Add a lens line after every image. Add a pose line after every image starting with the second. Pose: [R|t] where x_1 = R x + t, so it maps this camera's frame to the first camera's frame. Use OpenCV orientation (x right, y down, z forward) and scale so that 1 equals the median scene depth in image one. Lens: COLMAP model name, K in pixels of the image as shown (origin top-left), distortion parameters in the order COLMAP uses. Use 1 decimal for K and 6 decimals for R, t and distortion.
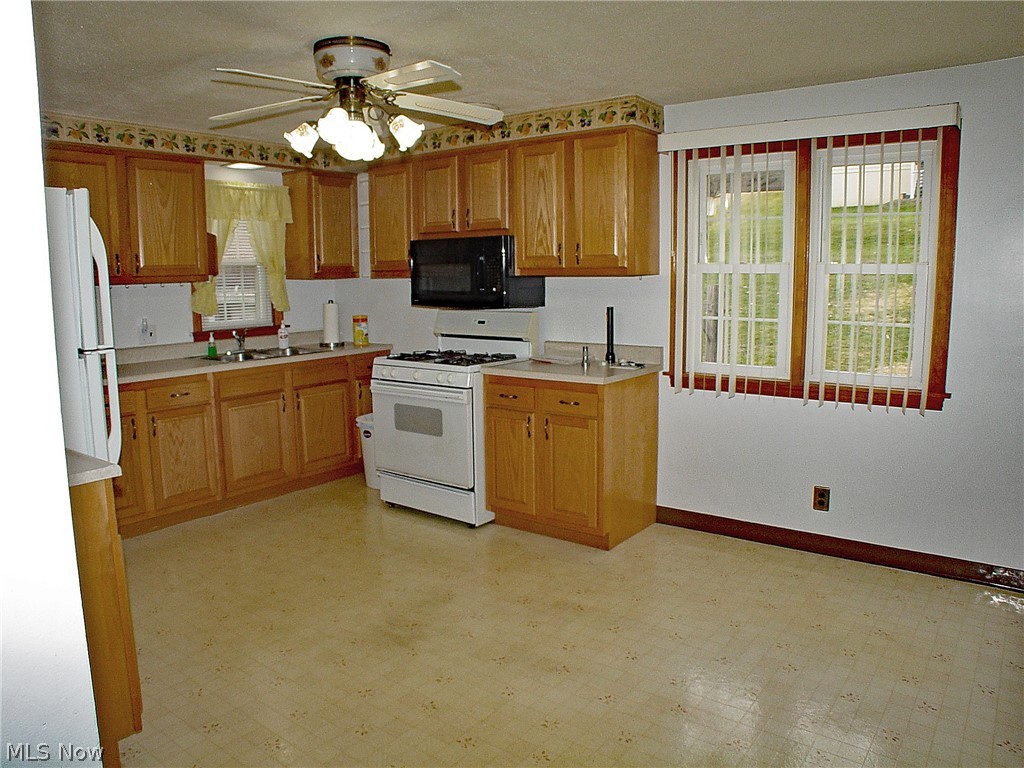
lens RADIAL K [[699.0, 0, 512.0], [0, 699.0, 384.0], [0, 0, 1]] dist [-0.228994, 0.101553]
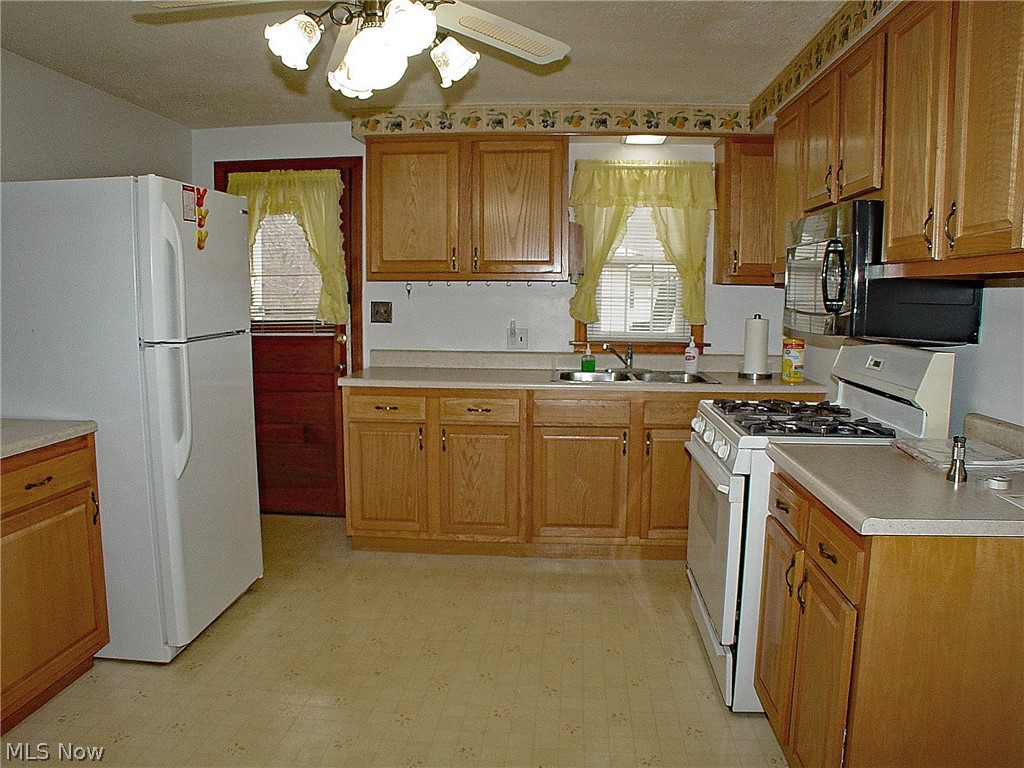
lens RADIAL K [[794.4, 0, 527.3], [0, 794.4, 380.7], [0, 0, 1]] dist [-0.235732, 0.174058]
pose [[0.534696, 0.103663, -0.838662, 0.342649], [-0.134633, 0.990221, 0.036560, -0.058389], [0.834251, 0.093363, 0.543424, 0.418033]]
